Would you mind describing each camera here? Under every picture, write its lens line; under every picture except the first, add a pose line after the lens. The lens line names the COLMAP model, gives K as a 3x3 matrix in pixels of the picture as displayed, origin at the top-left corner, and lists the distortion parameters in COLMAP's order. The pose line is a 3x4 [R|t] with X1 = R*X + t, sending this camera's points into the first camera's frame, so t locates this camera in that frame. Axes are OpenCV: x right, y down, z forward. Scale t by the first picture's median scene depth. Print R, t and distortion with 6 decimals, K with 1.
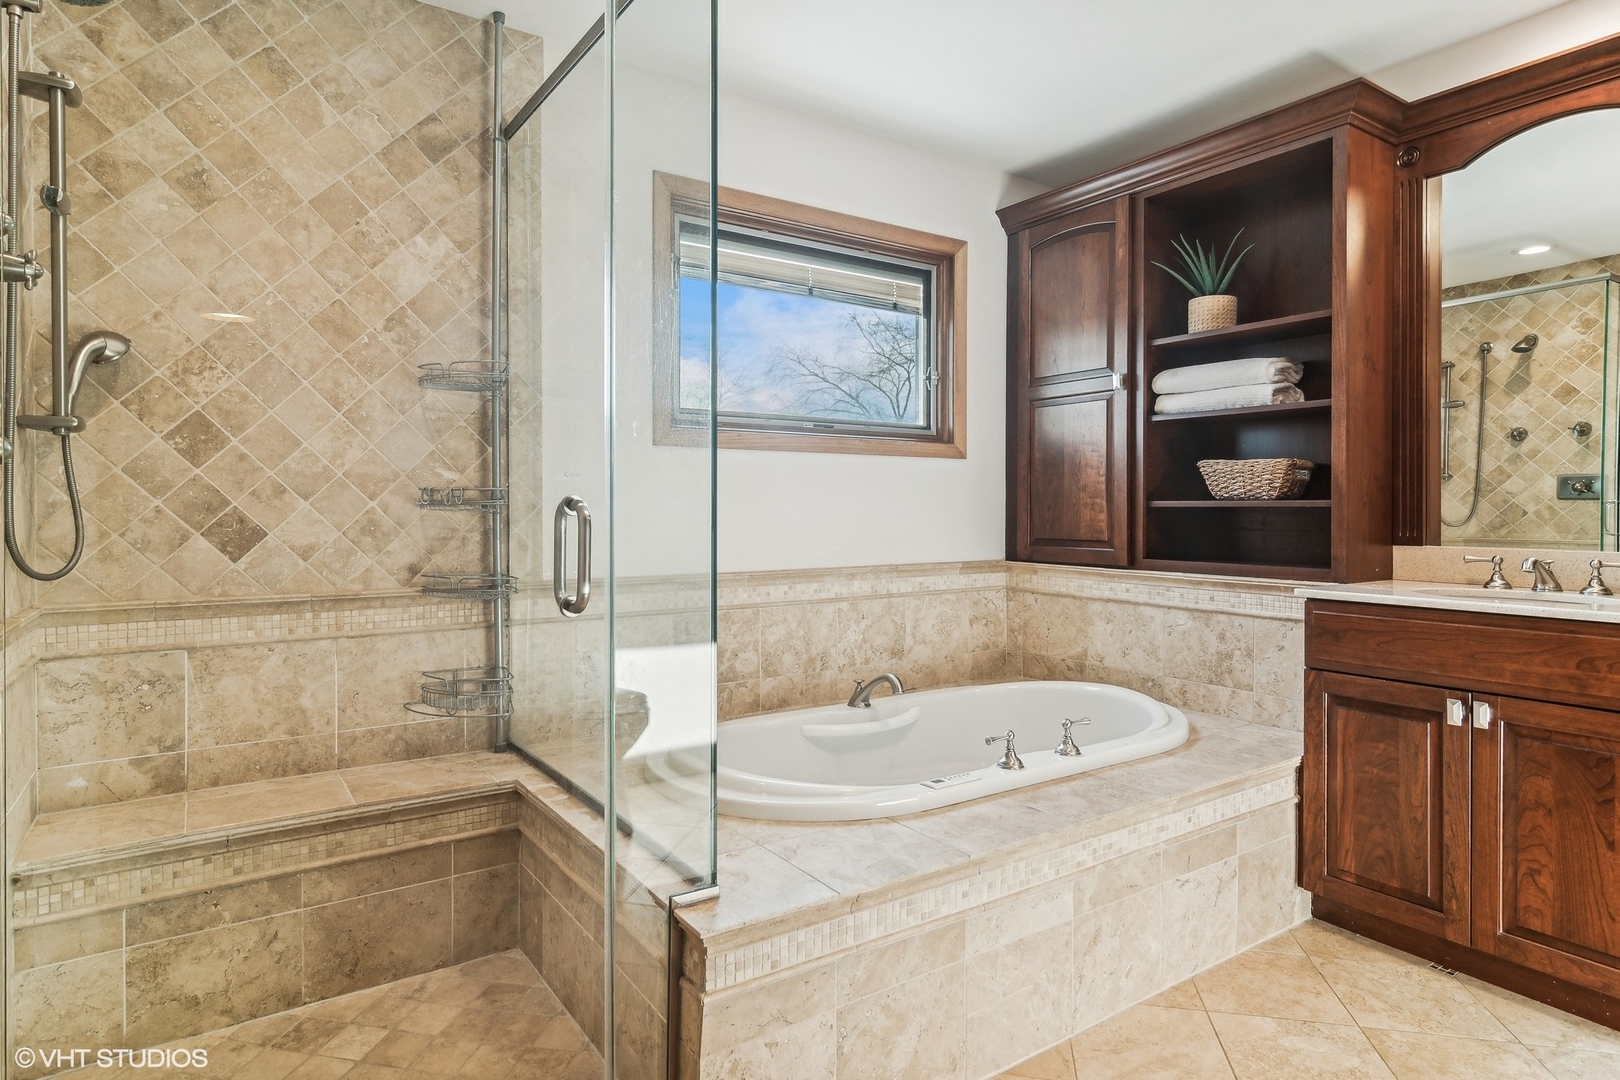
lens RADIAL K [[900.4, 0, 805.9], [0, 900.4, 531.8], [0, 0, 1]] dist [0.001971, 0.000587]
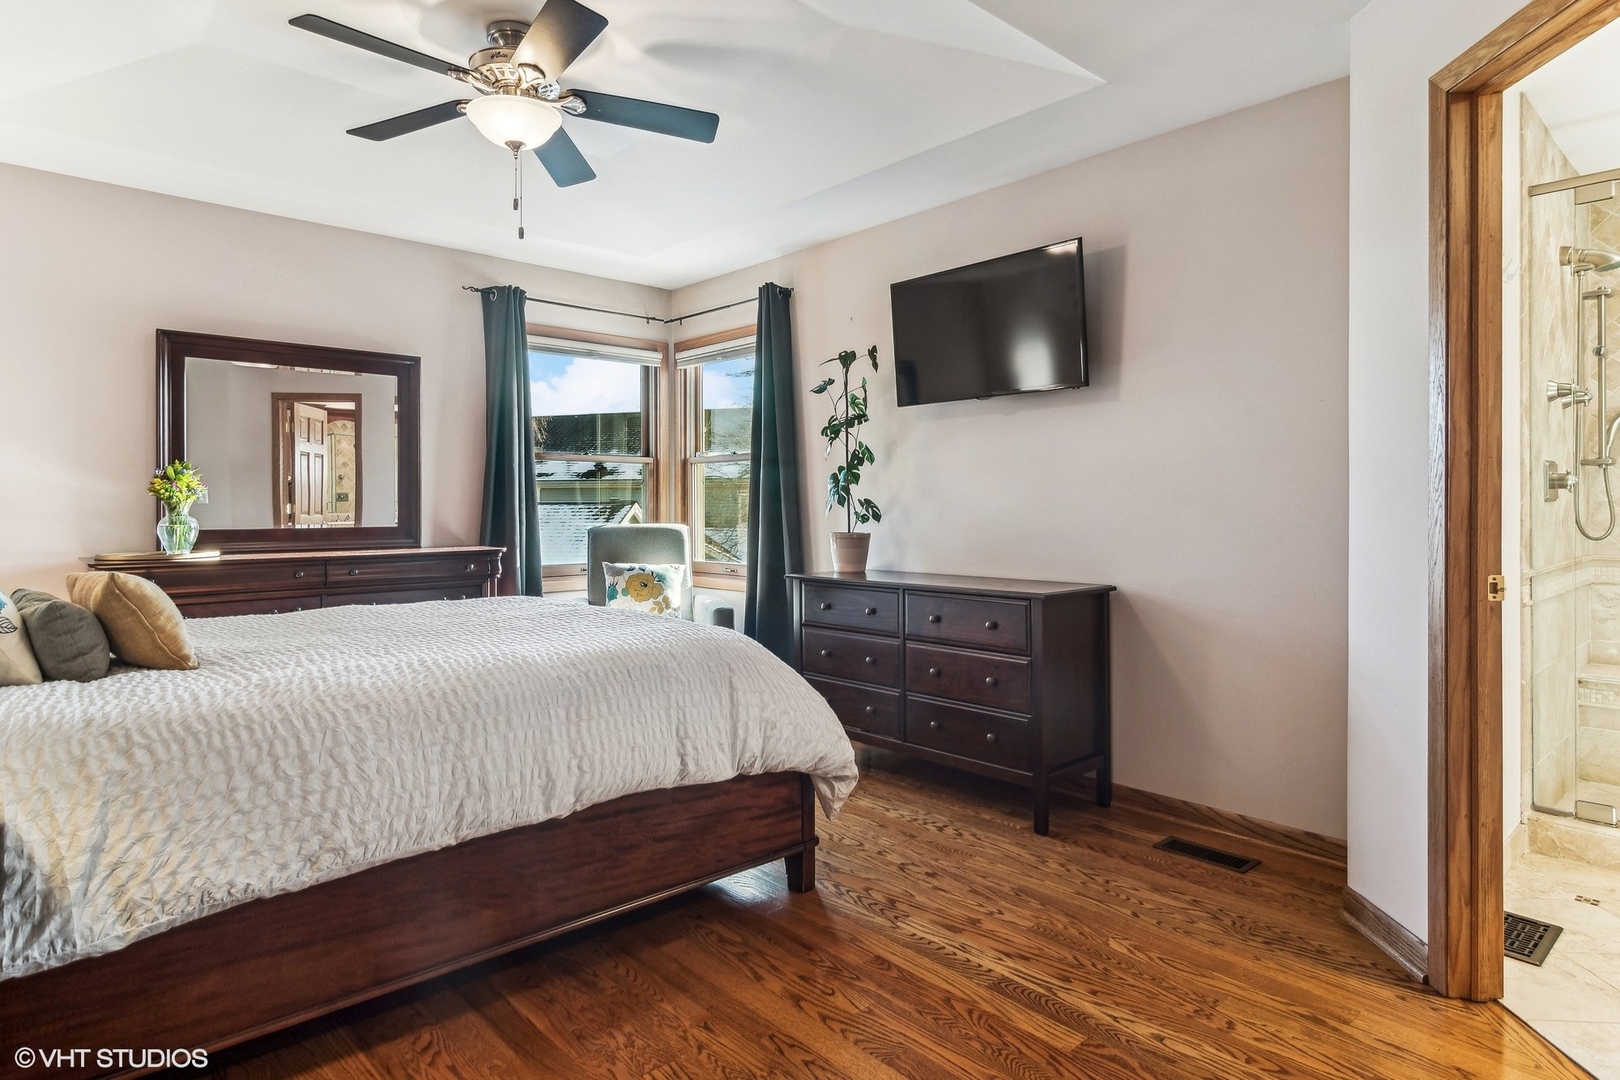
lens RADIAL K [[900.4, 0, 806.4], [0, 900.4, 526.9], [0, 0, 1]] dist [0.001971, 0.000587]
pose [[0.141235, 0.005144, -0.989963, 0.869664], [0.001996, 0.999983, 0.005481, 0.007104], [0.989974, -0.002750, 0.141223, -0.990586]]
